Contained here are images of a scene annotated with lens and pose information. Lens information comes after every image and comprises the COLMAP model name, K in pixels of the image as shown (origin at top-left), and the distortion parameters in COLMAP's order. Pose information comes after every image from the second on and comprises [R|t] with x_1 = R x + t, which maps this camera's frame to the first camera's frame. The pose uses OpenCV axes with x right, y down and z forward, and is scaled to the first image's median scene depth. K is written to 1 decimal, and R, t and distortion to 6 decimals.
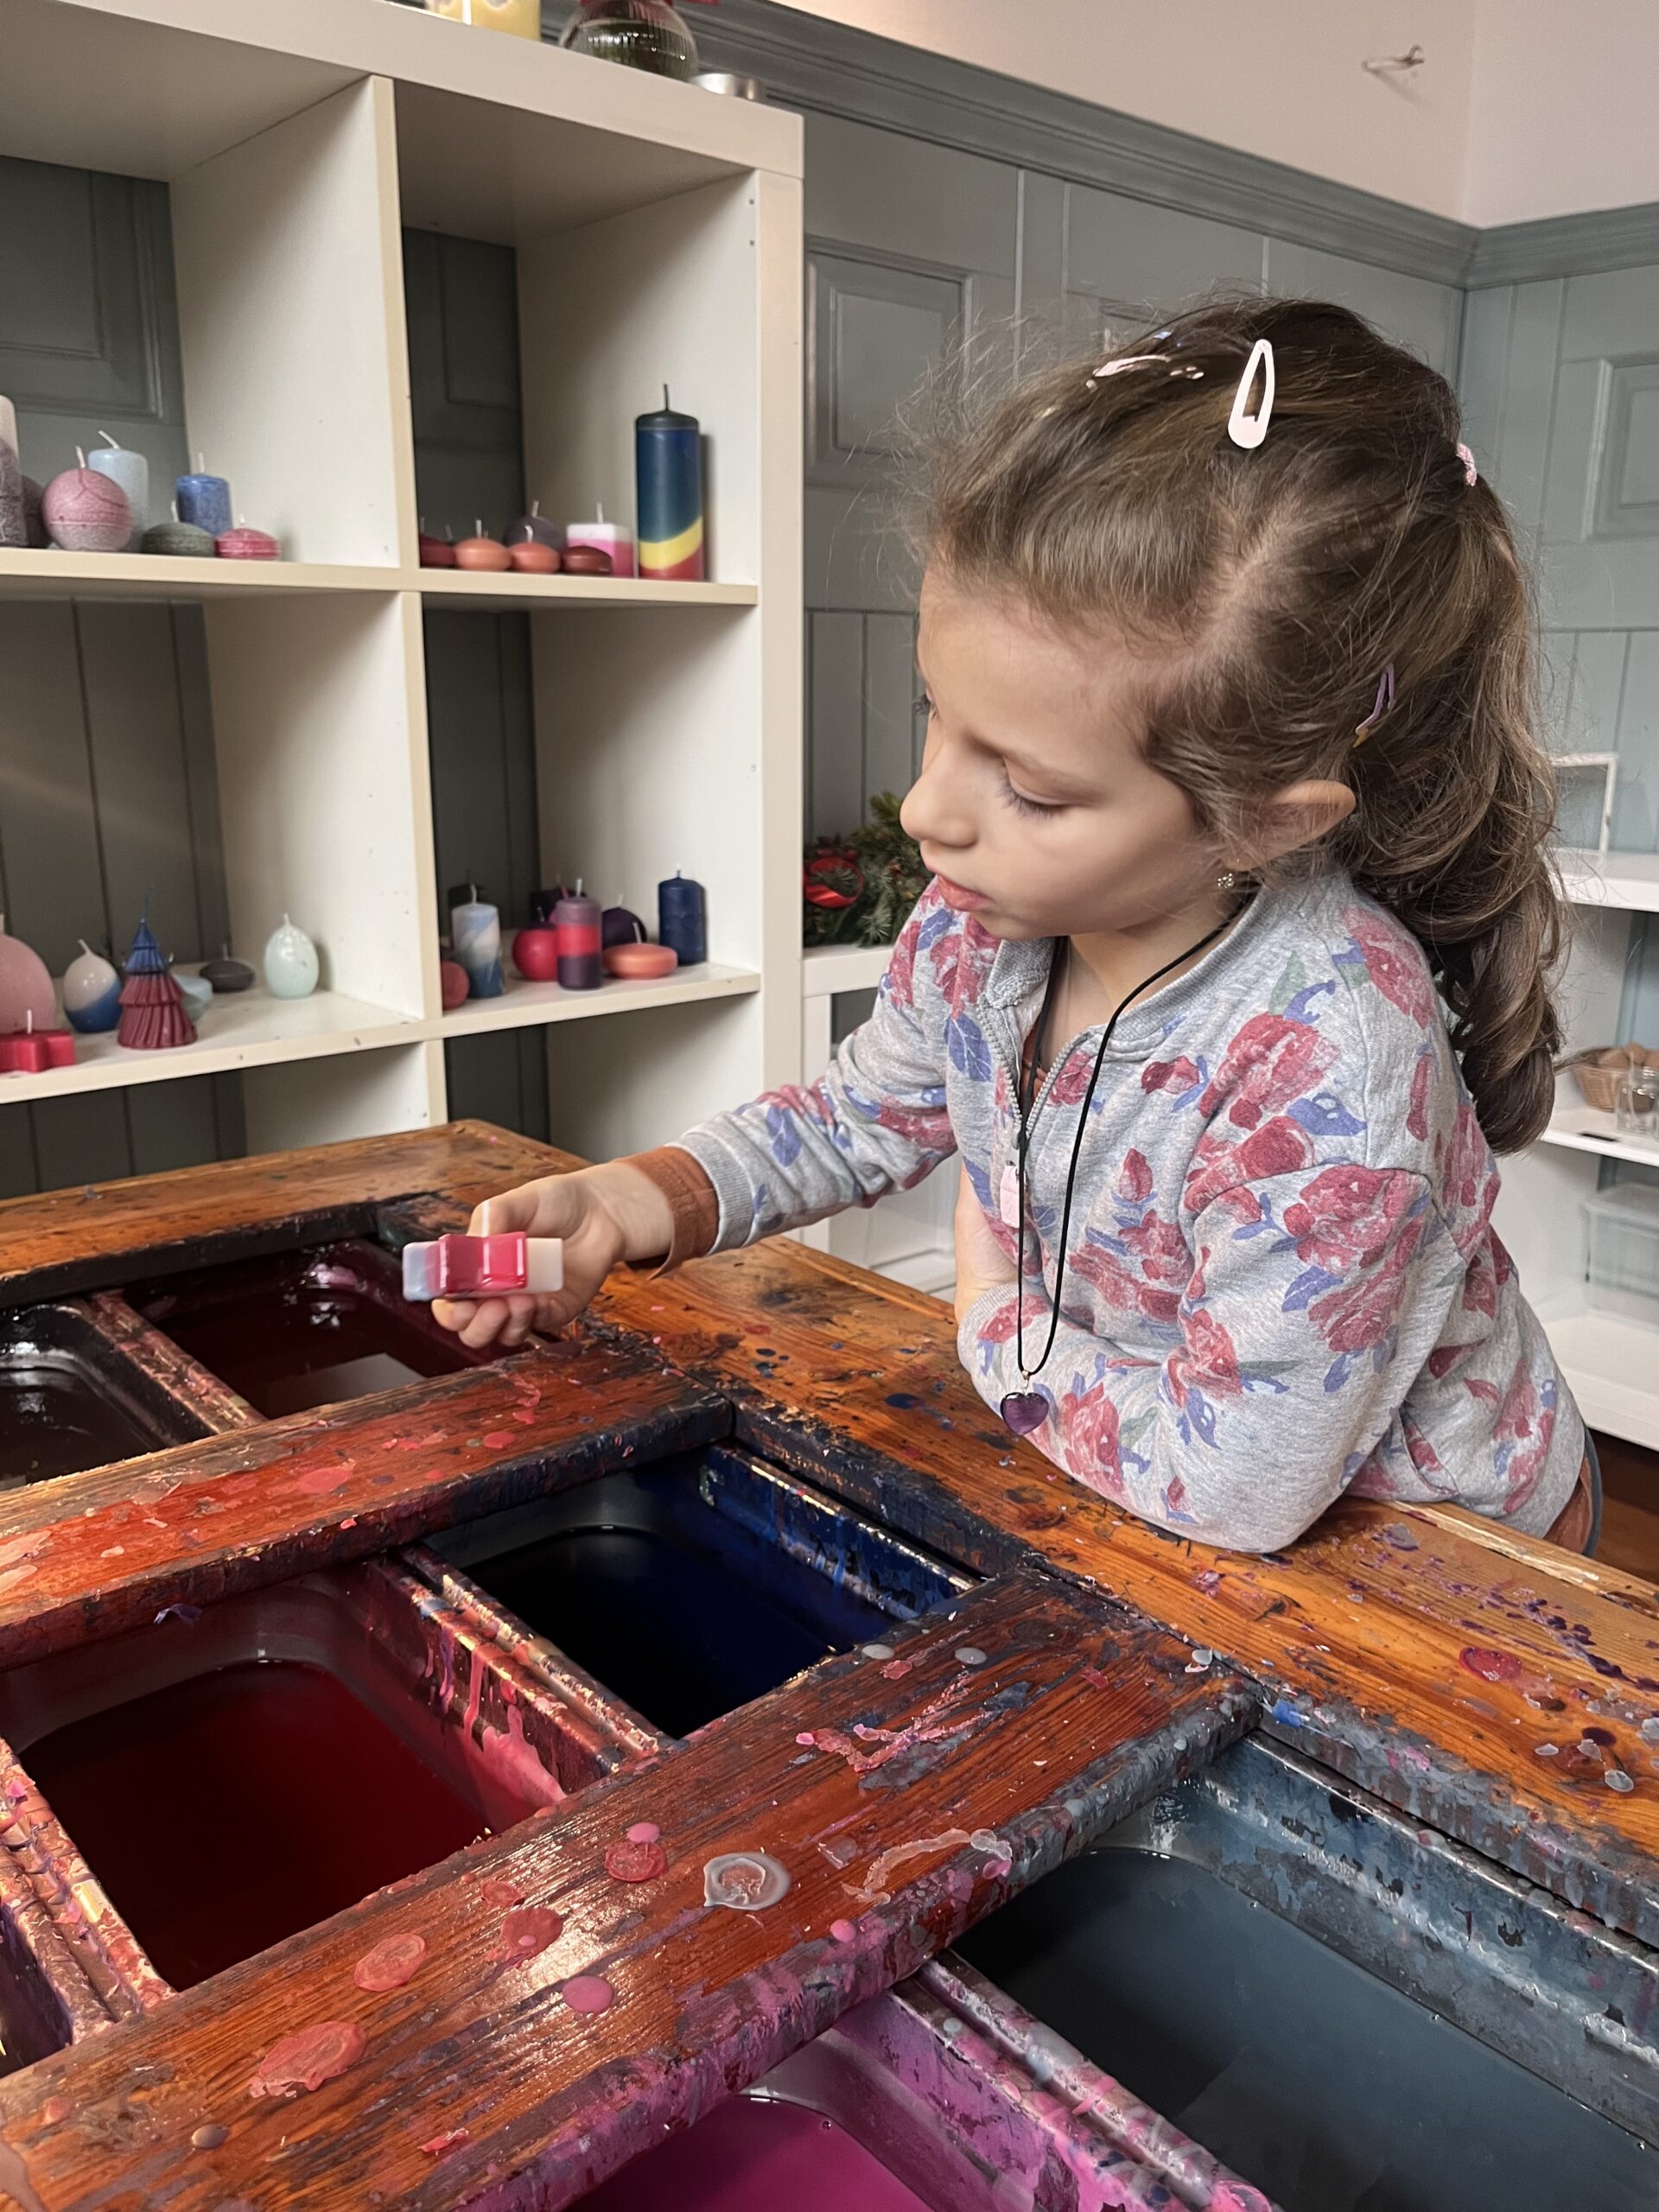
lens RADIAL K [[1667.1, 0, 833.9], [0, 1667.1, 1102.3], [0, 0, 1]] dist [0.068756, -0.086239]
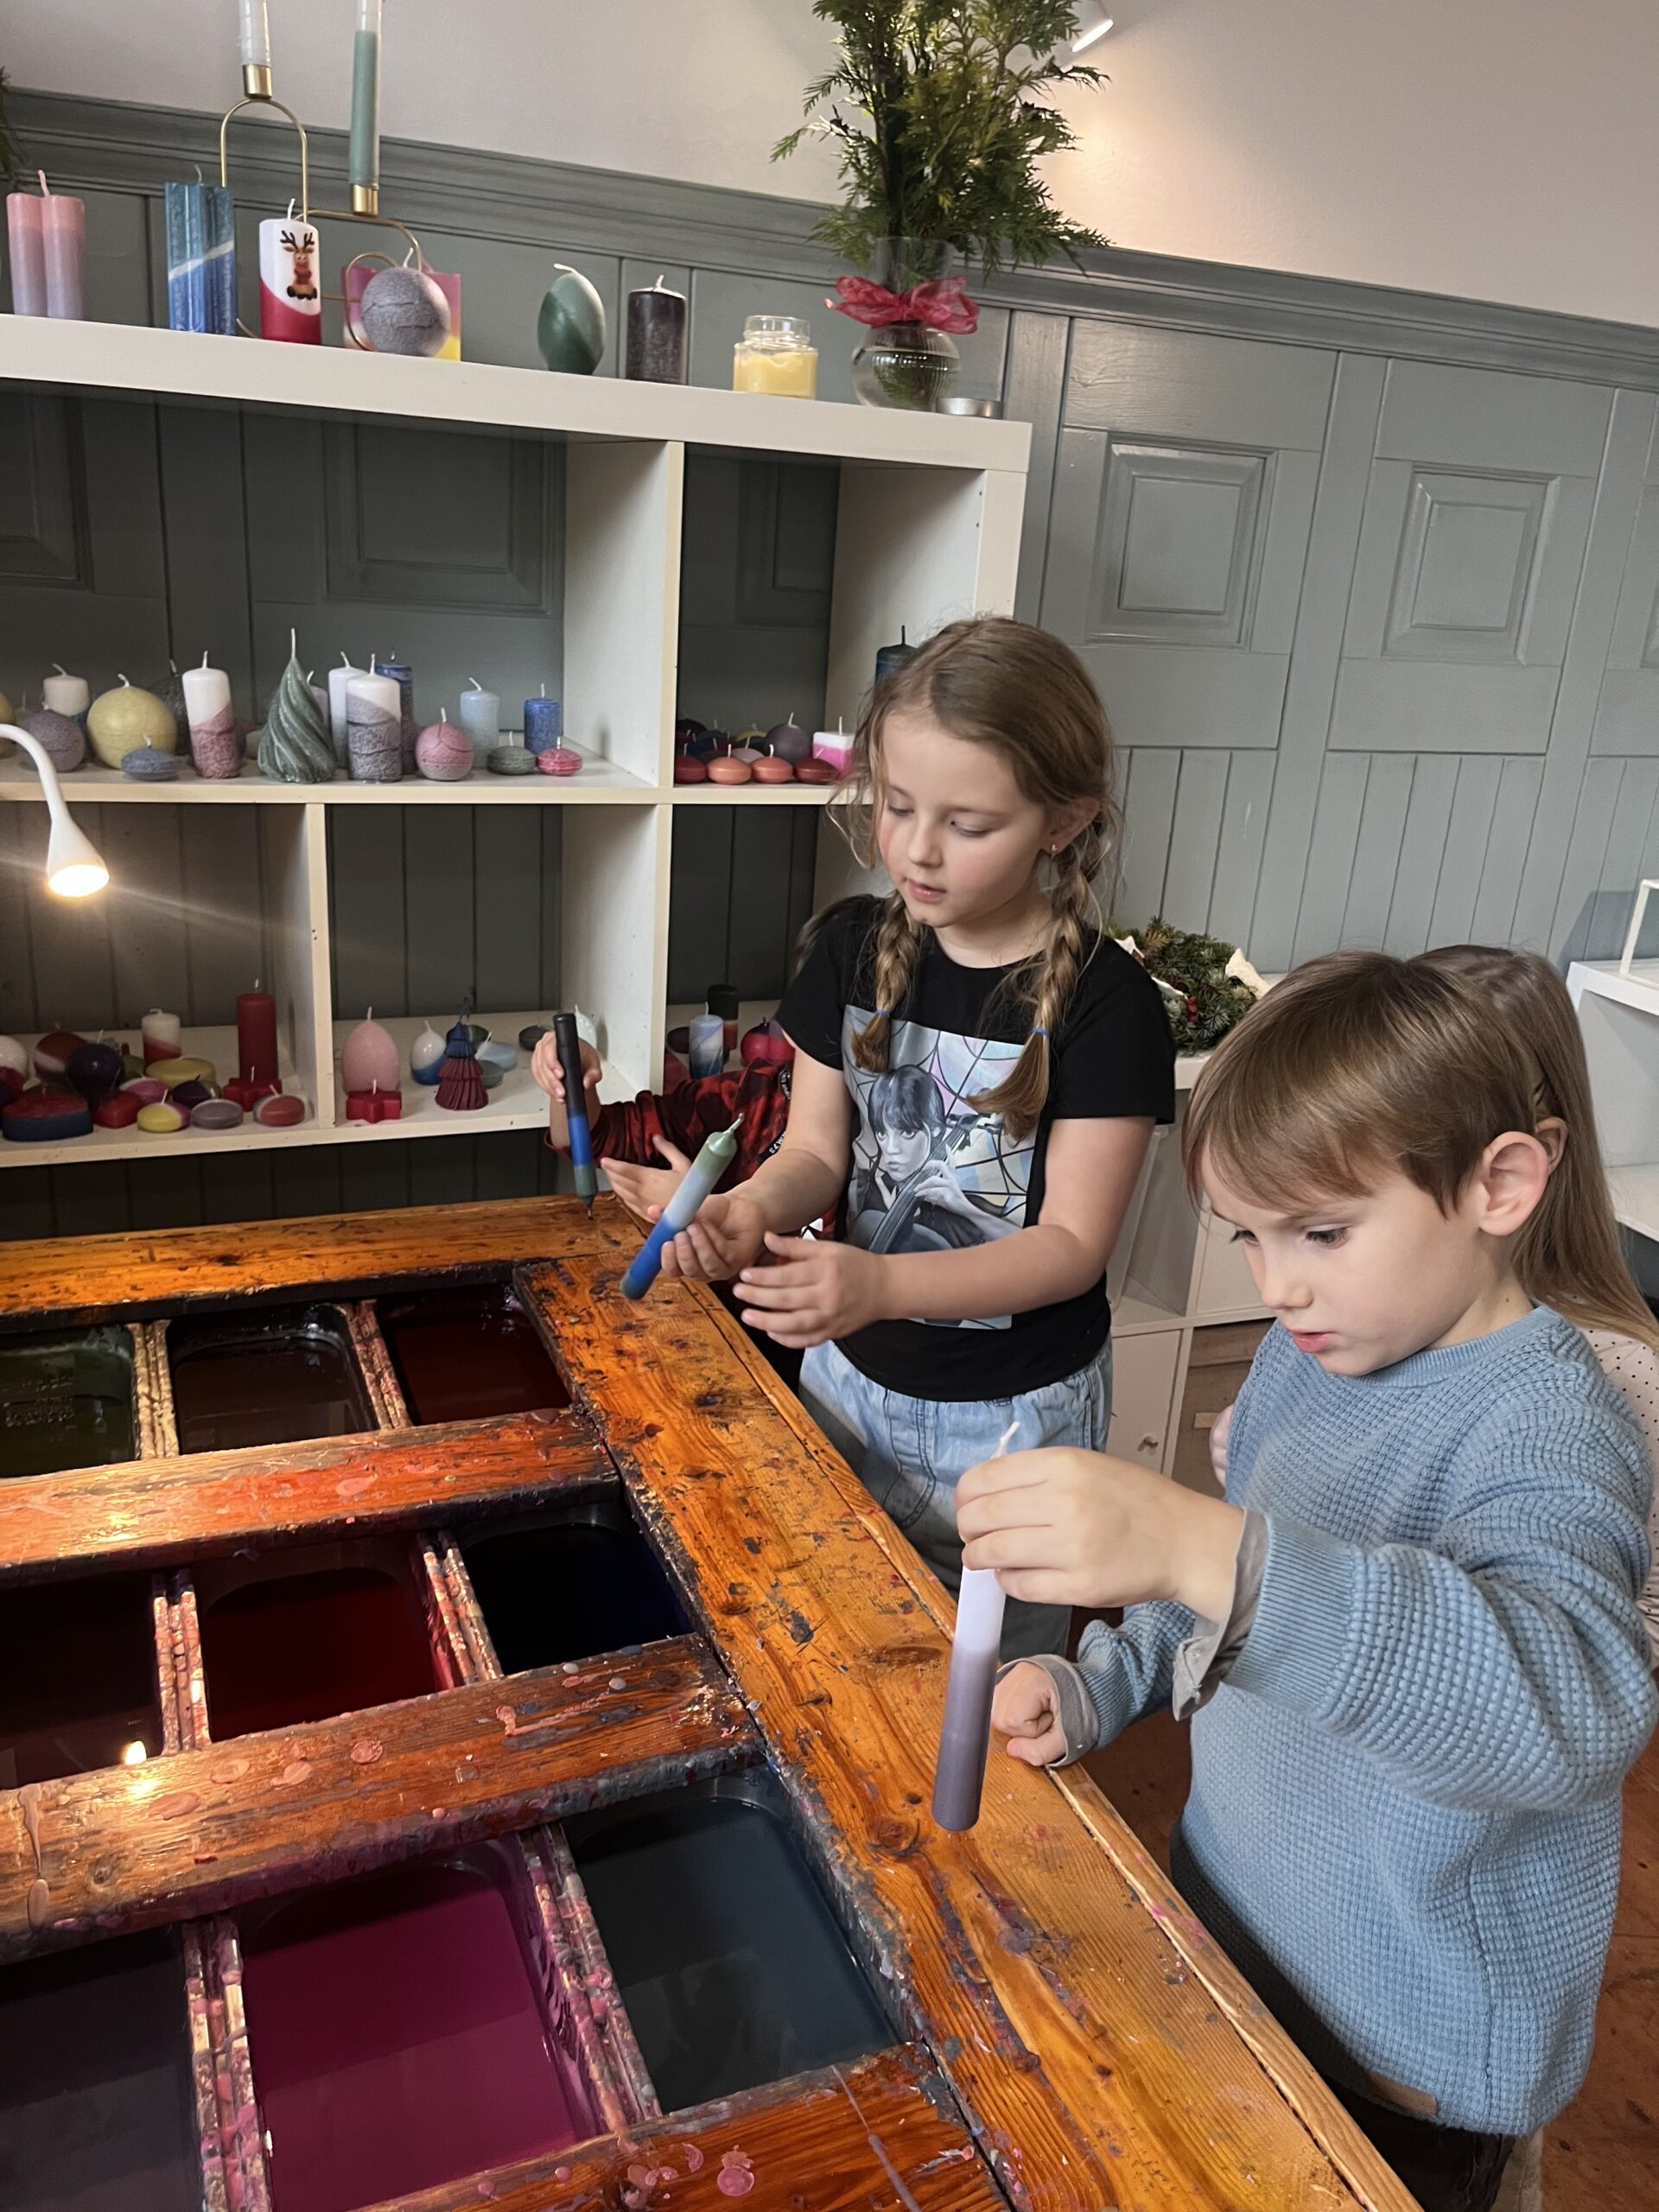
lens RADIAL K [[1680.1, 0, 829.5], [0, 1680.1, 1106.0], [0, 0, 1]] dist [0.098047, -0.131008]
pose [[0.949086, 0.149576, -0.277241, 0.452606], [-0.132971, 0.988056, 0.077867, -0.294901], [0.285577, -0.037038, 0.957640, -0.433001]]
